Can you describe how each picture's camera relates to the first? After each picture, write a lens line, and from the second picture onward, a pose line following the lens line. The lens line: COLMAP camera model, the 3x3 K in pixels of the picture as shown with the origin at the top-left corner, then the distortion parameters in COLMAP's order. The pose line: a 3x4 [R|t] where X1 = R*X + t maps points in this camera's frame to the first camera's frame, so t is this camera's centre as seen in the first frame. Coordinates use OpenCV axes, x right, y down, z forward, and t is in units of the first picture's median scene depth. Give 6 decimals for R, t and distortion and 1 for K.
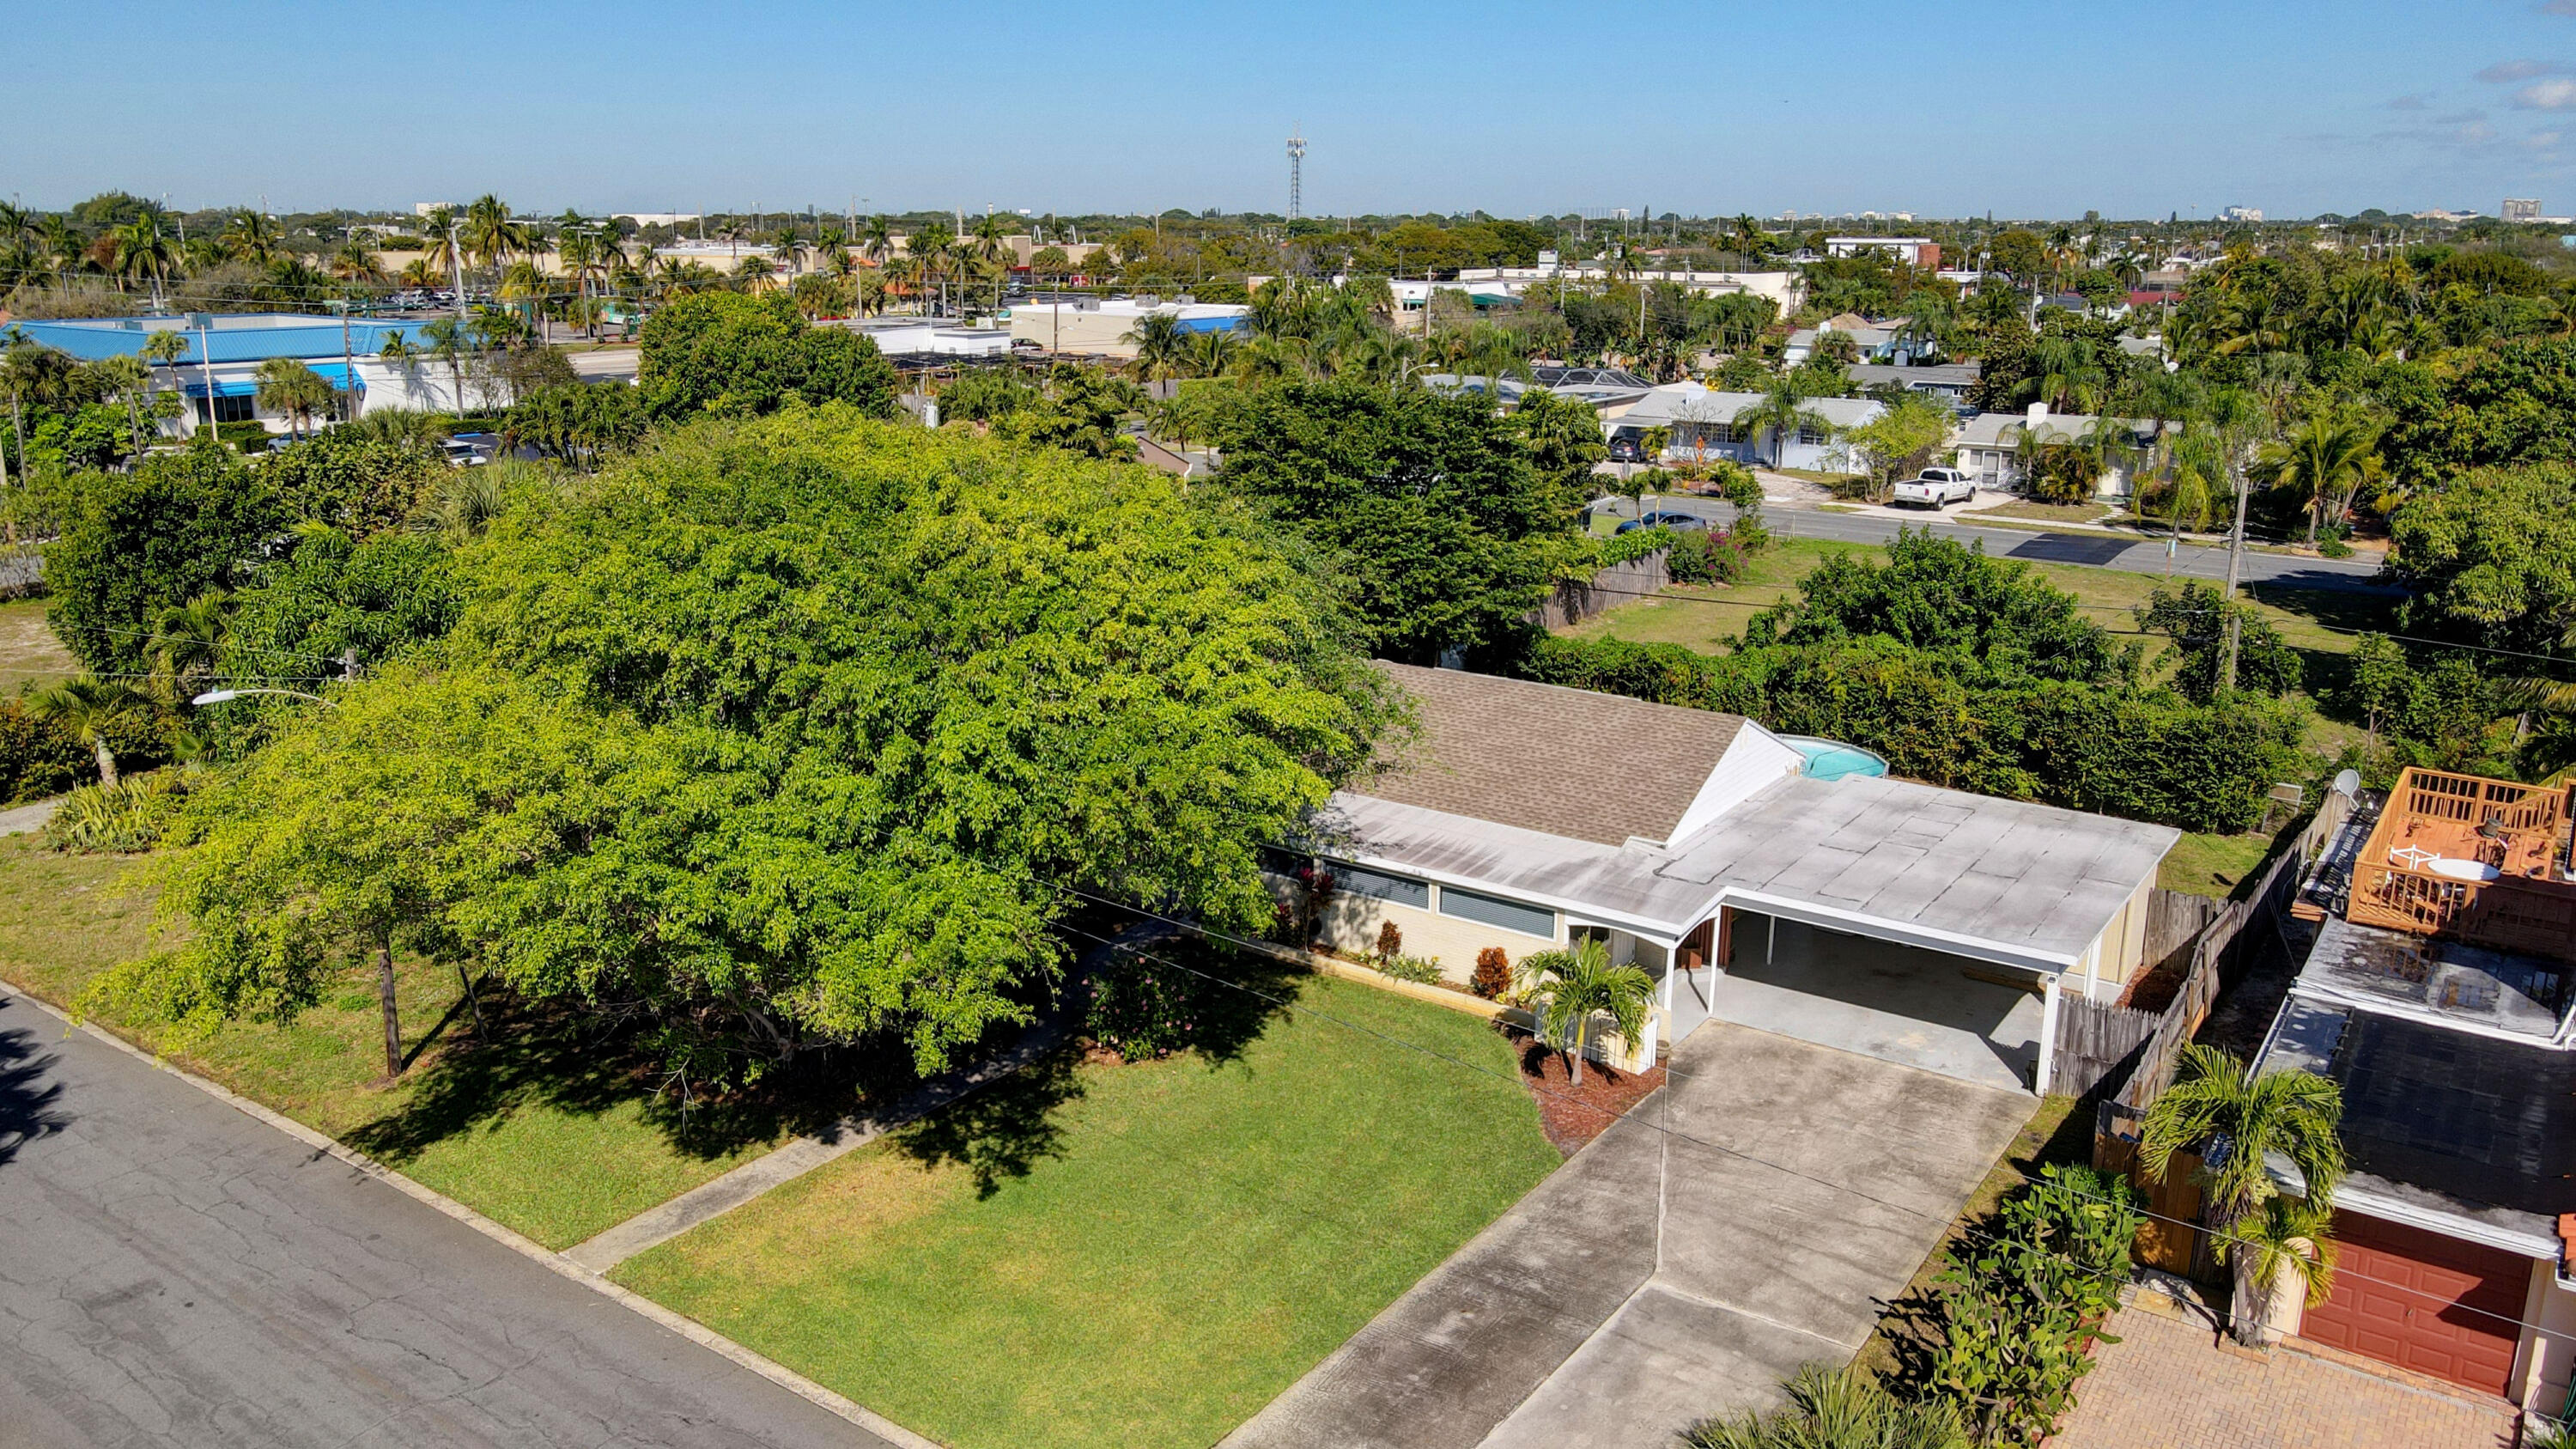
lens RADIAL K [[1895.5, 0, 1293.6], [0, 1895.5, 697.7], [0, 0, 1]] dist [-0.015660, 0.013364]
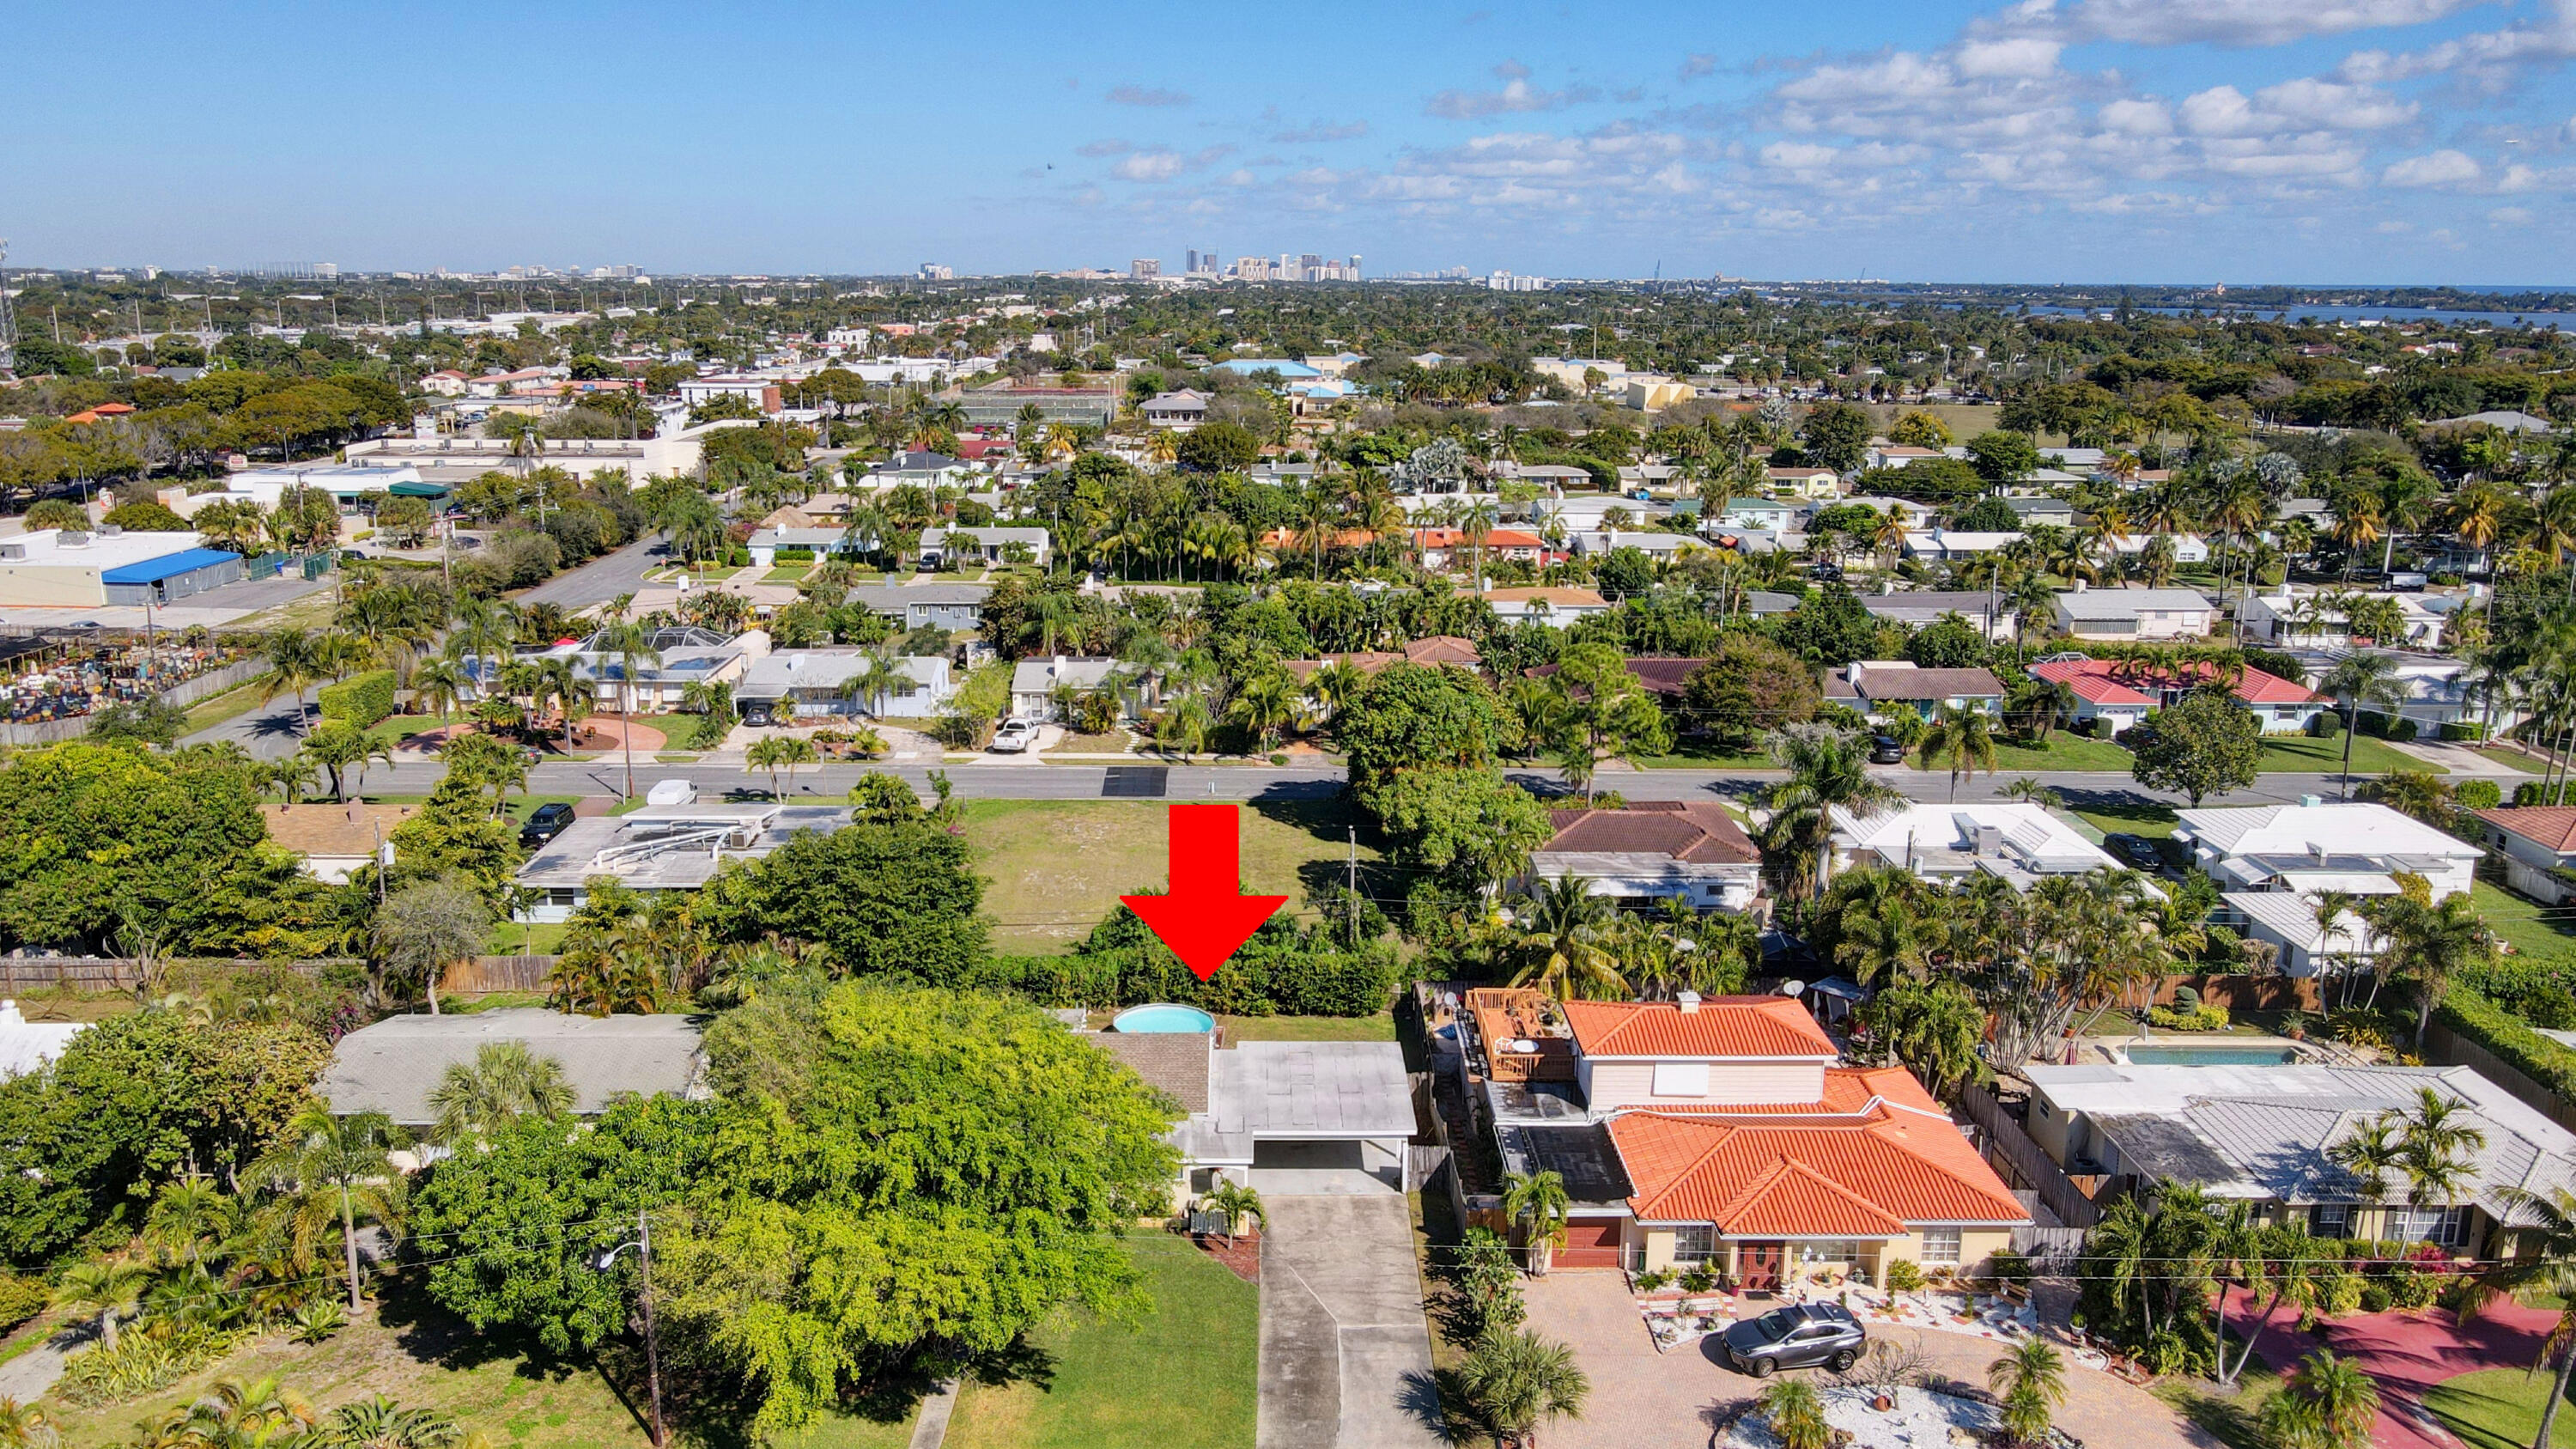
lens RADIAL K [[1895.5, 0, 1290.8], [0, 1895.5, 735.7], [0, 0, 1]] dist [-0.015660, 0.013364]
pose [[0.794851, -0.129138, 0.592904, -0.657610], [0.124961, 0.990984, 0.048318, -0.305200], [-0.593798, 0.035685, 0.803822, -0.495185]]
